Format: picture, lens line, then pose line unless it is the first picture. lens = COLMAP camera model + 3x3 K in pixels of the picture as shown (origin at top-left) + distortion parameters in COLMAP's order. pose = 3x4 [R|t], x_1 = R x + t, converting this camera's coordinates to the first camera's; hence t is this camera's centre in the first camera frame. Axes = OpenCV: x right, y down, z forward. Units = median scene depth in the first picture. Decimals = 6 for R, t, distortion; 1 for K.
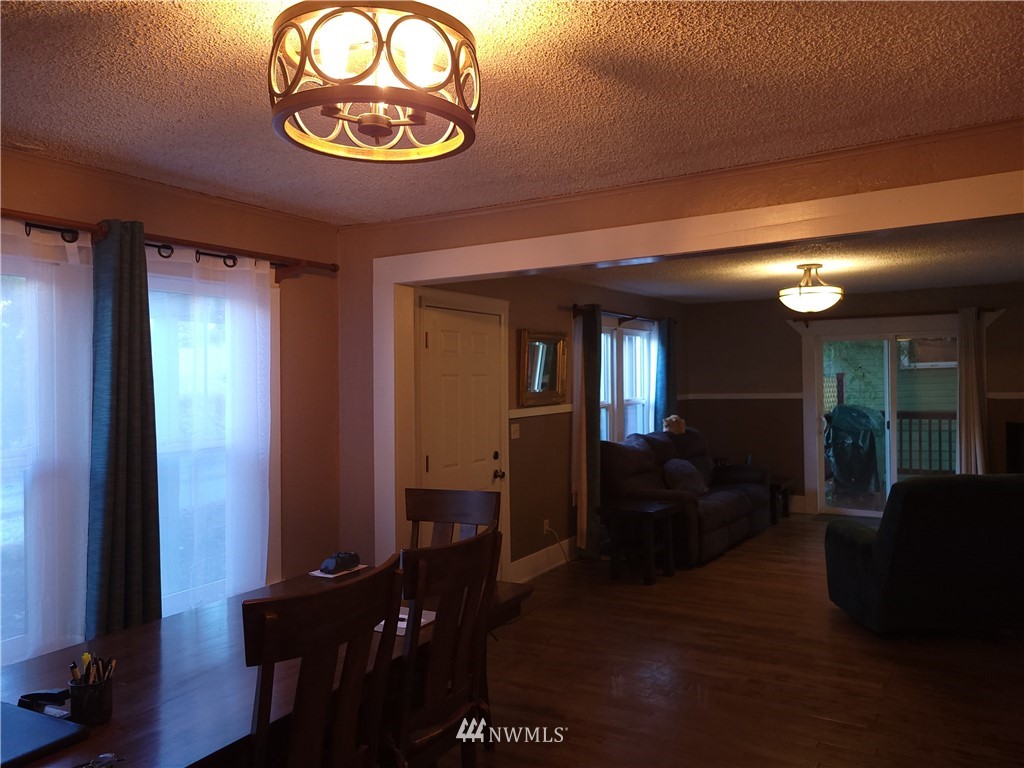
lens RADIAL K [[766.5, 0, 521.8], [0, 766.5, 374.3], [0, 0, 1]] dist [0.053084, -0.037084]
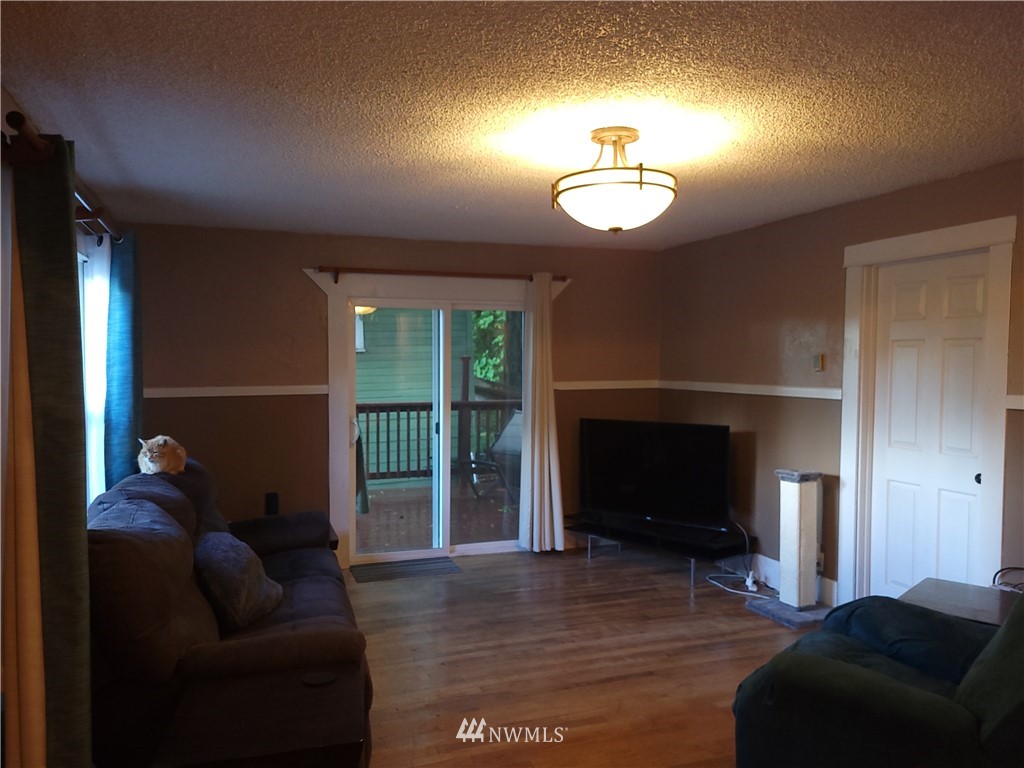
lens RADIAL K [[766.5, 0, 520.7], [0, 766.5, 392.4], [0, 0, 1]] dist [0.053084, -0.037084]
pose [[0.623238, -0.022528, 0.781708, -0.040117], [-0.010870, 0.999239, 0.037463, 0.004945], [-0.781957, -0.031846, 0.622519, 0.507698]]
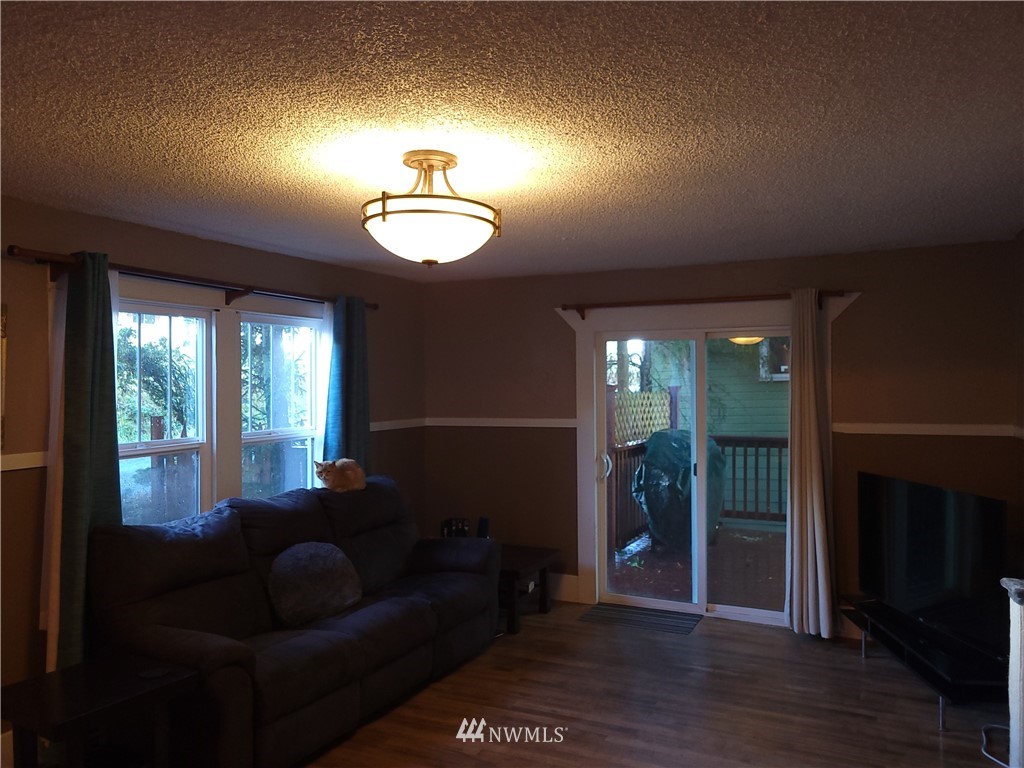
lens RADIAL K [[766.5, 0, 530.0], [0, 766.5, 381.5], [0, 0, 1]] dist [0.053084, -0.037084]
pose [[0.992798, 0.008139, 0.119526, 0.262468], [-0.008308, 0.999965, 0.000920, -0.008423], [-0.119515, -0.001906, 0.992831, 0.378888]]
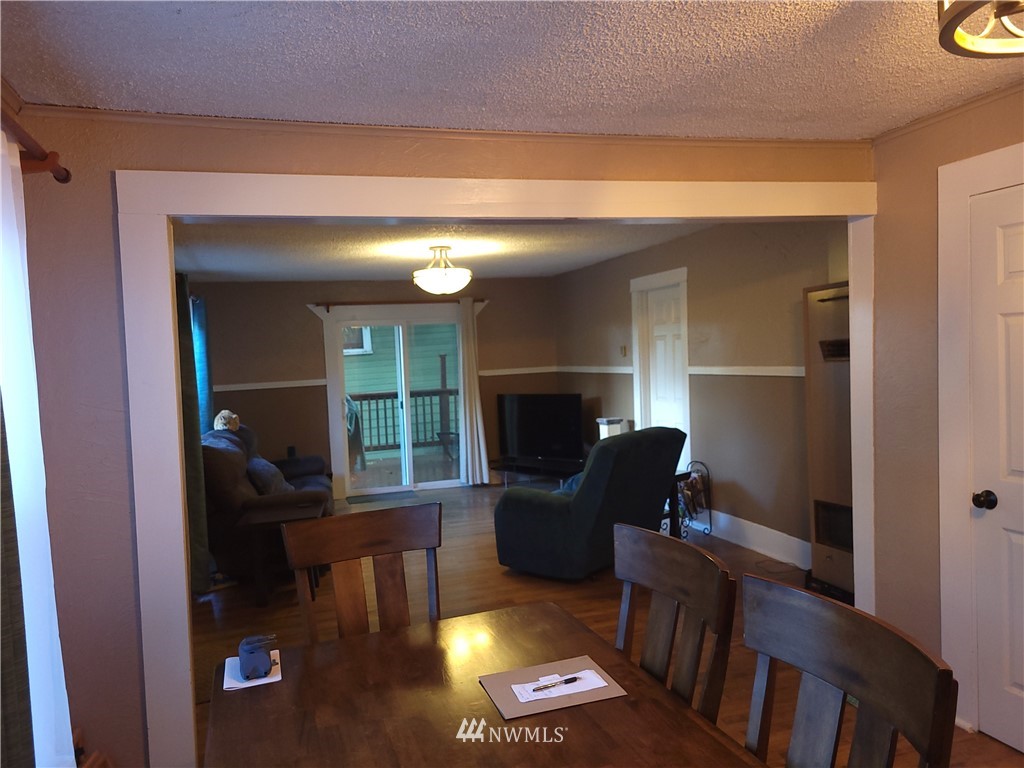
lens RADIAL K [[766.5, 0, 516.2], [0, 766.5, 389.4], [0, 0, 1]] dist [0.053084, -0.037084]
pose [[0.660883, -0.055720, 0.748417, -0.227643], [0.034397, 0.998441, 0.043961, 0.002900], [-0.749700, -0.003309, 0.661769, 0.177110]]
